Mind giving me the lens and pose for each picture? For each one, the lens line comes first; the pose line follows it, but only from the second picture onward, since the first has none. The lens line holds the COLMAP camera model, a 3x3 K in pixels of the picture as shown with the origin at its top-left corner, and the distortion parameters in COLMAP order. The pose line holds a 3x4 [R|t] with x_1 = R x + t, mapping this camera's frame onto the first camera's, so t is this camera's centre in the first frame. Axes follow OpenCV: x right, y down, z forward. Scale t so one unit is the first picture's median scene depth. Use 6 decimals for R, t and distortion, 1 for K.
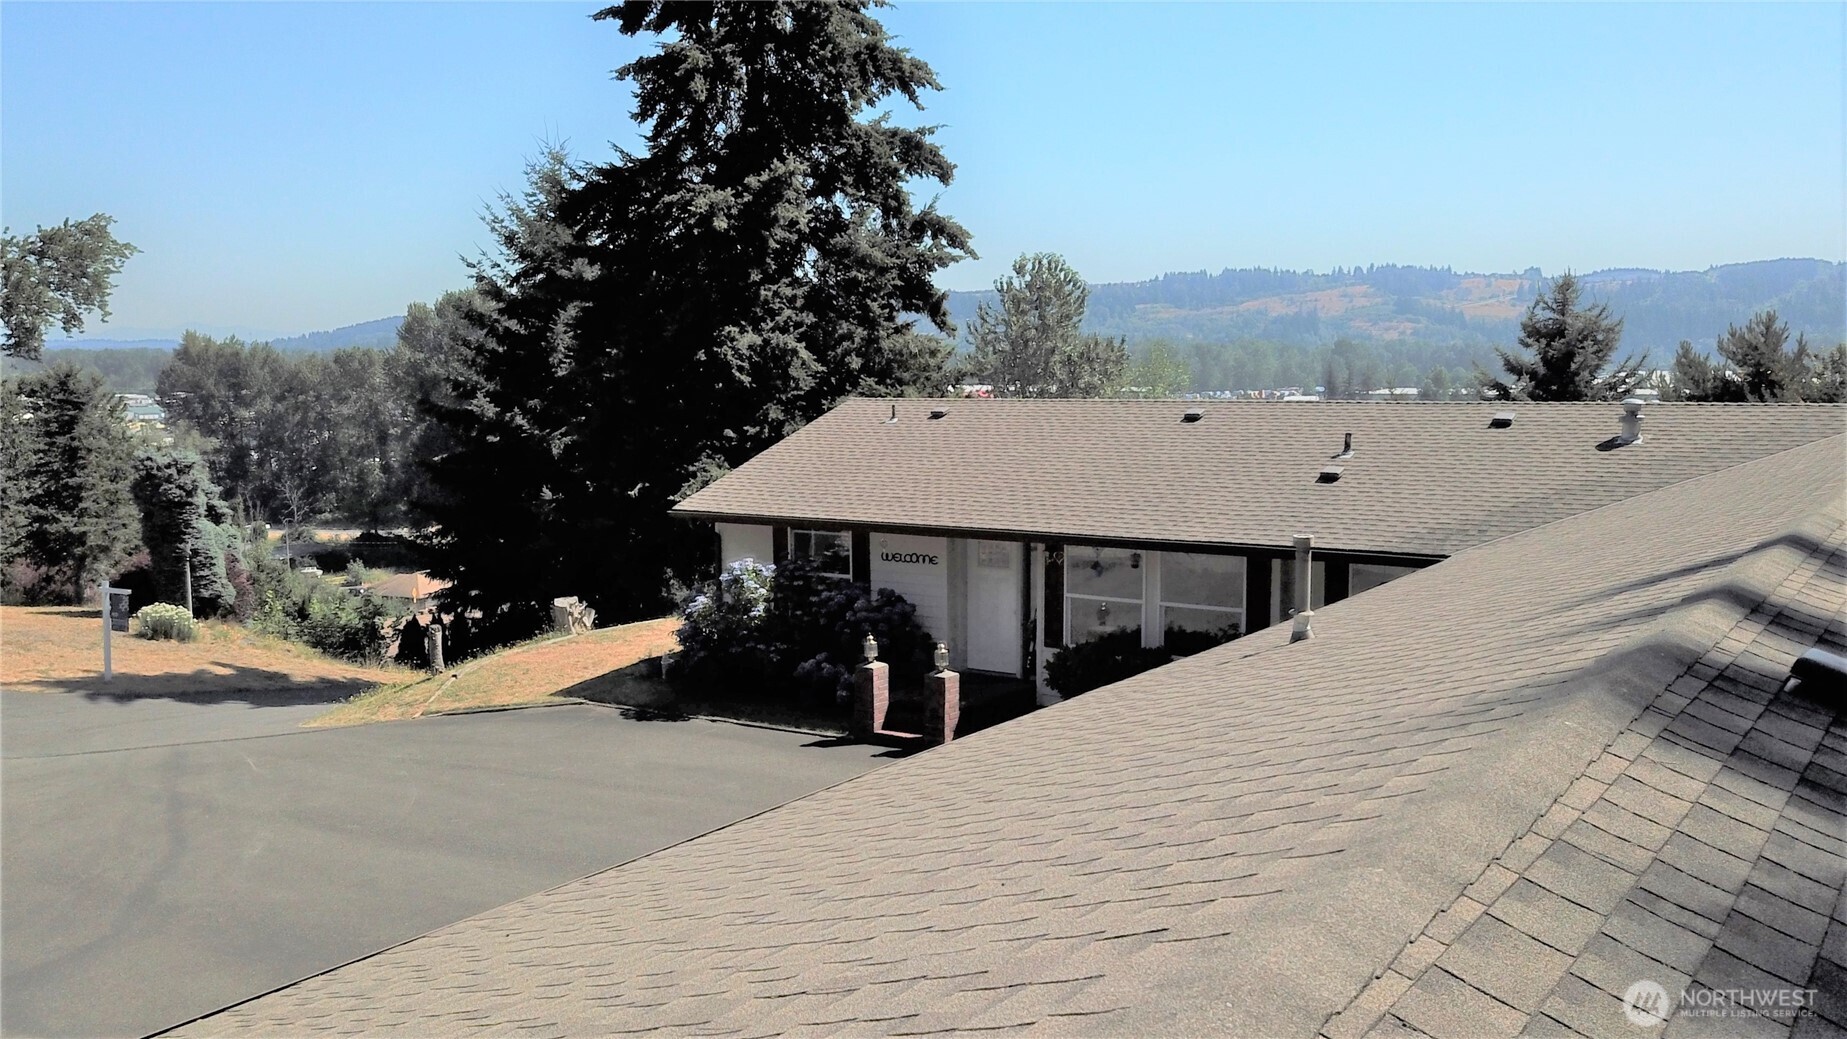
lens RADIAL K [[1672.1, 0, 896.9], [0, 1672.1, 519.8], [0, 0, 1]] dist [0.052518, -0.150647]
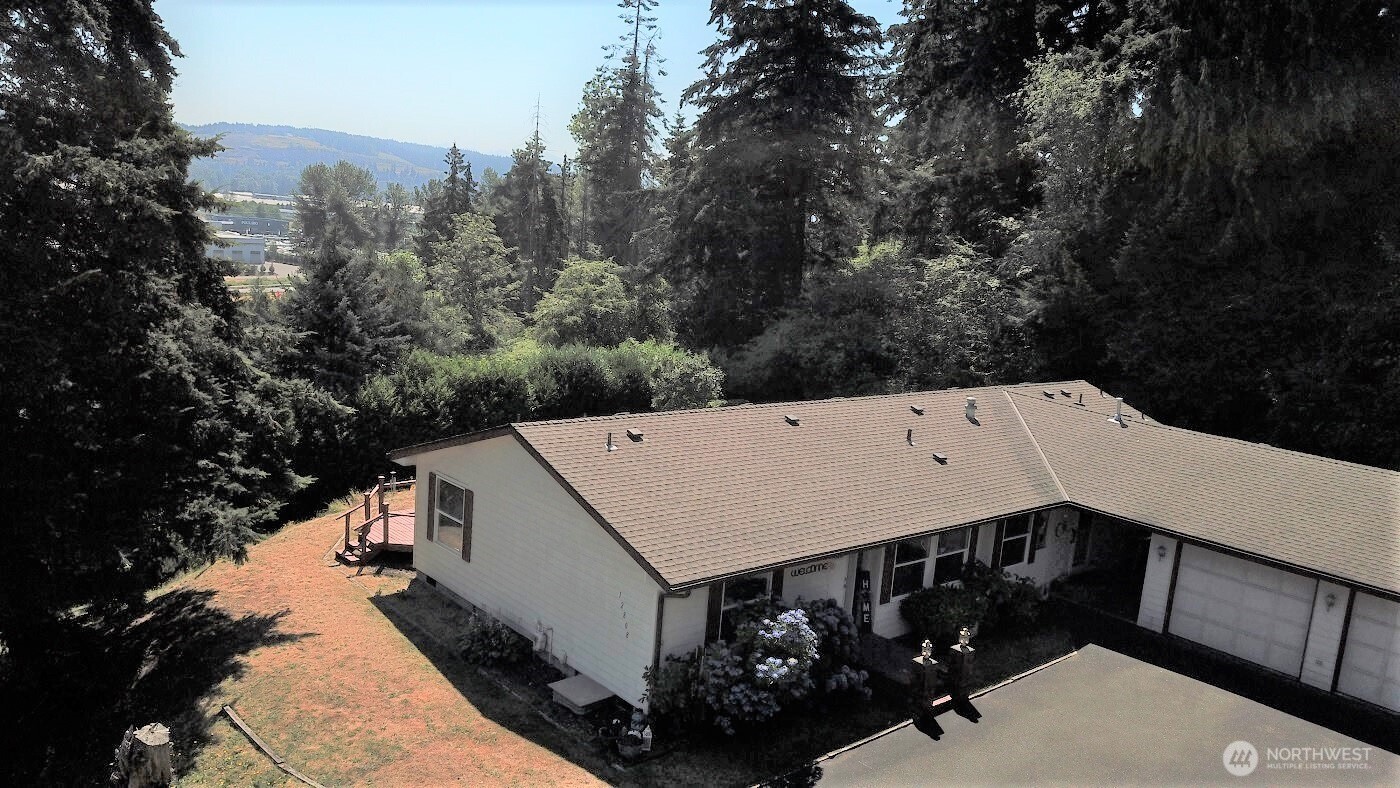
lens RADIAL K [[1090.4, 0, 700.0], [0, 1090.4, 394.0], [0, 0, 1]] dist [0.040901, -0.068642]
pose [[0.235081, -0.125081, 0.963894, -0.728672], [0.012677, 0.991995, 0.125636, -0.196948], [-0.971893, -0.017316, 0.234785, 0.815541]]
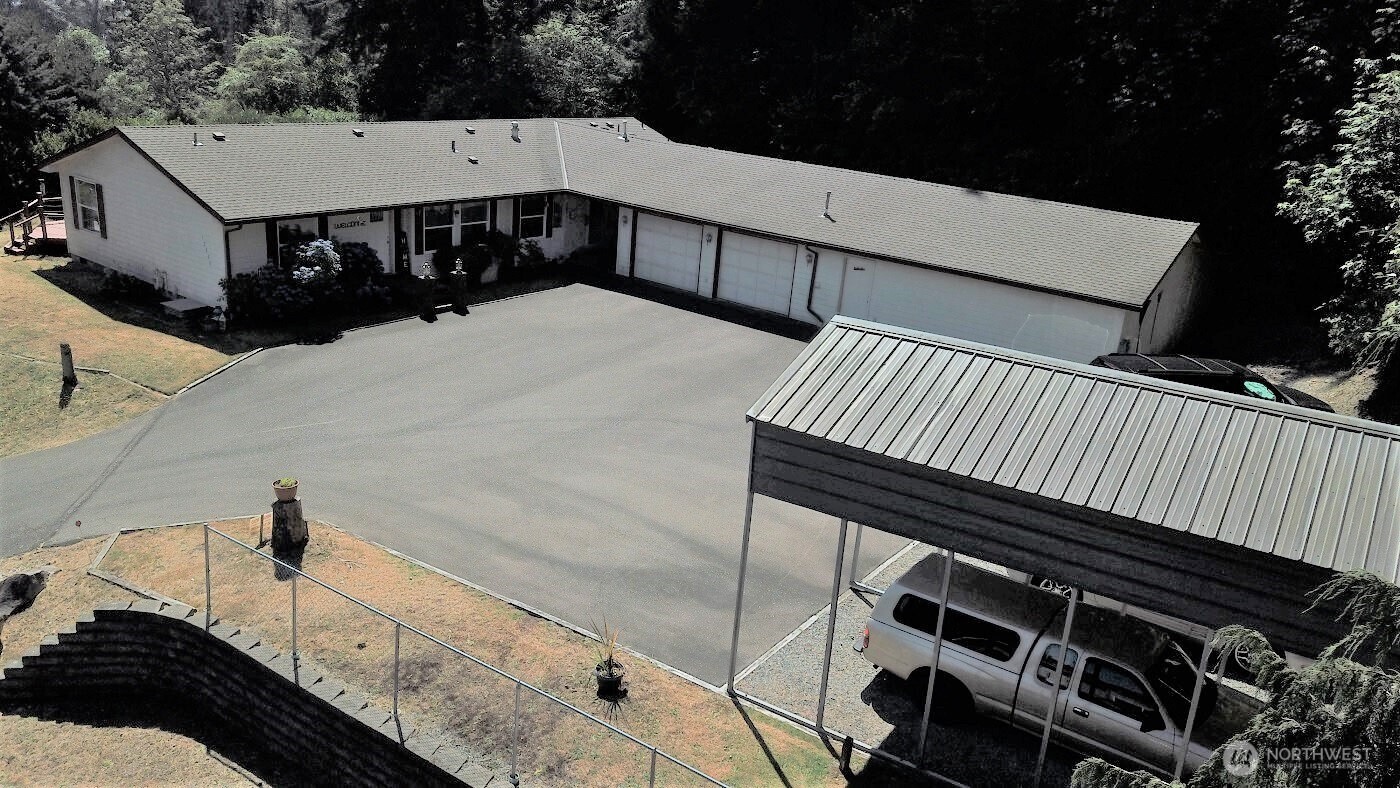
lens RADIAL K [[1090.4, 0, 700.0], [0, 1090.4, 394.0], [0, 0, 1]] dist [0.040901, -0.068642]
pose [[0.032600, -0.302613, 0.952556, -1.102121], [0.018730, 0.953080, 0.302139, -0.145388], [-0.999293, 0.007992, 0.036739, 0.518979]]
